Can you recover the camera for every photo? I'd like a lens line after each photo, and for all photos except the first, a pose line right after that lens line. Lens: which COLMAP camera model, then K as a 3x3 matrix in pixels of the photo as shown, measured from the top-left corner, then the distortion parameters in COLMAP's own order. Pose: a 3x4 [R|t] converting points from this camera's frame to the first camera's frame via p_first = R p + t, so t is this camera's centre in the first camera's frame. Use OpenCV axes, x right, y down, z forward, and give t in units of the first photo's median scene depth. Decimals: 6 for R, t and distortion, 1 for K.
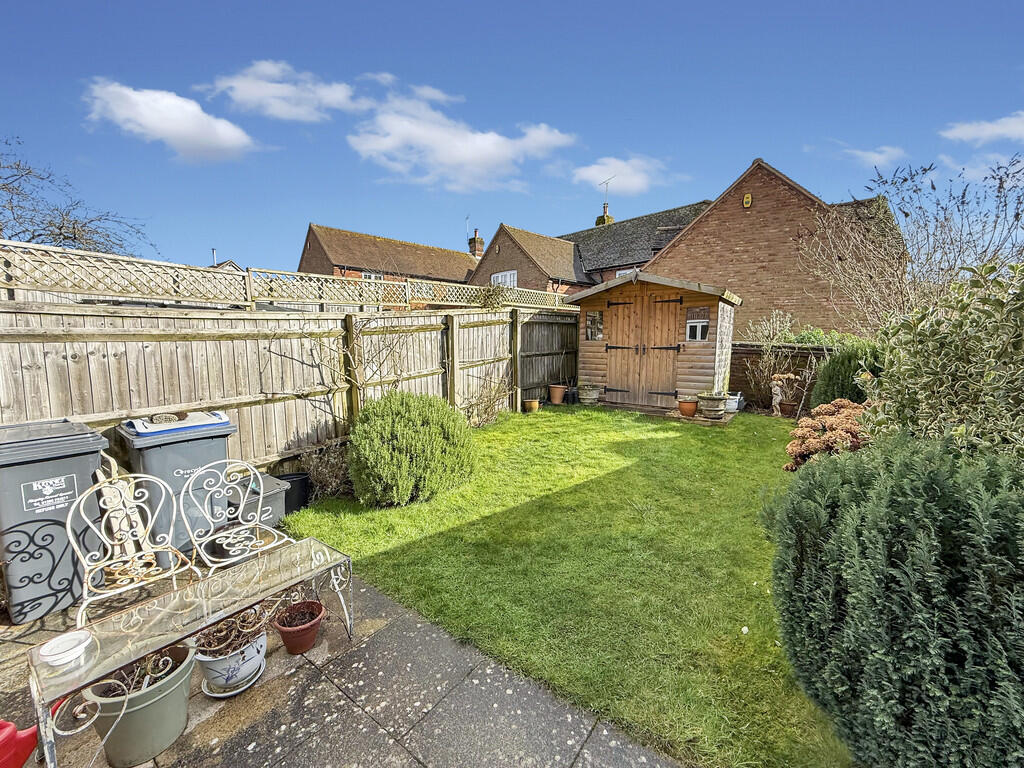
lens RADIAL K [[409.0, 0, 515.1], [0, 409.0, 381.0], [0, 0, 1]] dist [0.004057, -0.000190]
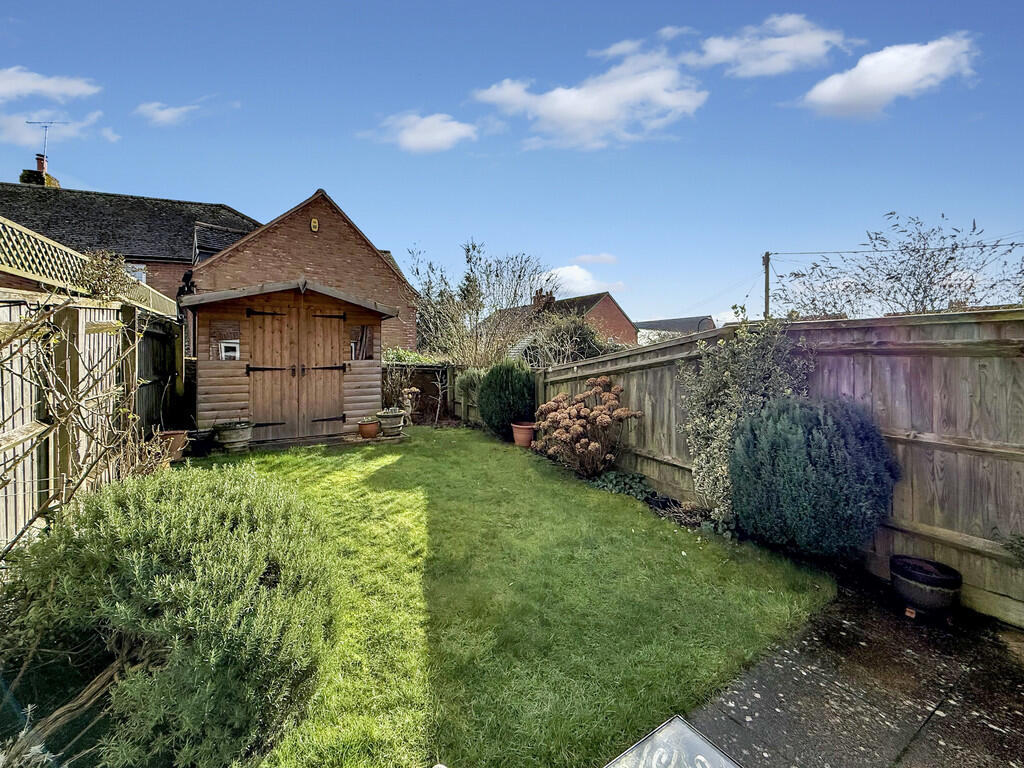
lens RADIAL K [[409.0, 0, 529.7], [0, 409.0, 353.0], [0, 0, 1]] dist [0.004057, -0.000190]
pose [[0.391385, 0.009142, 0.920181, -0.280406], [0.100238, 0.993577, -0.052507, -0.021393], [-0.914751, 0.112788, 0.387955, 0.245189]]
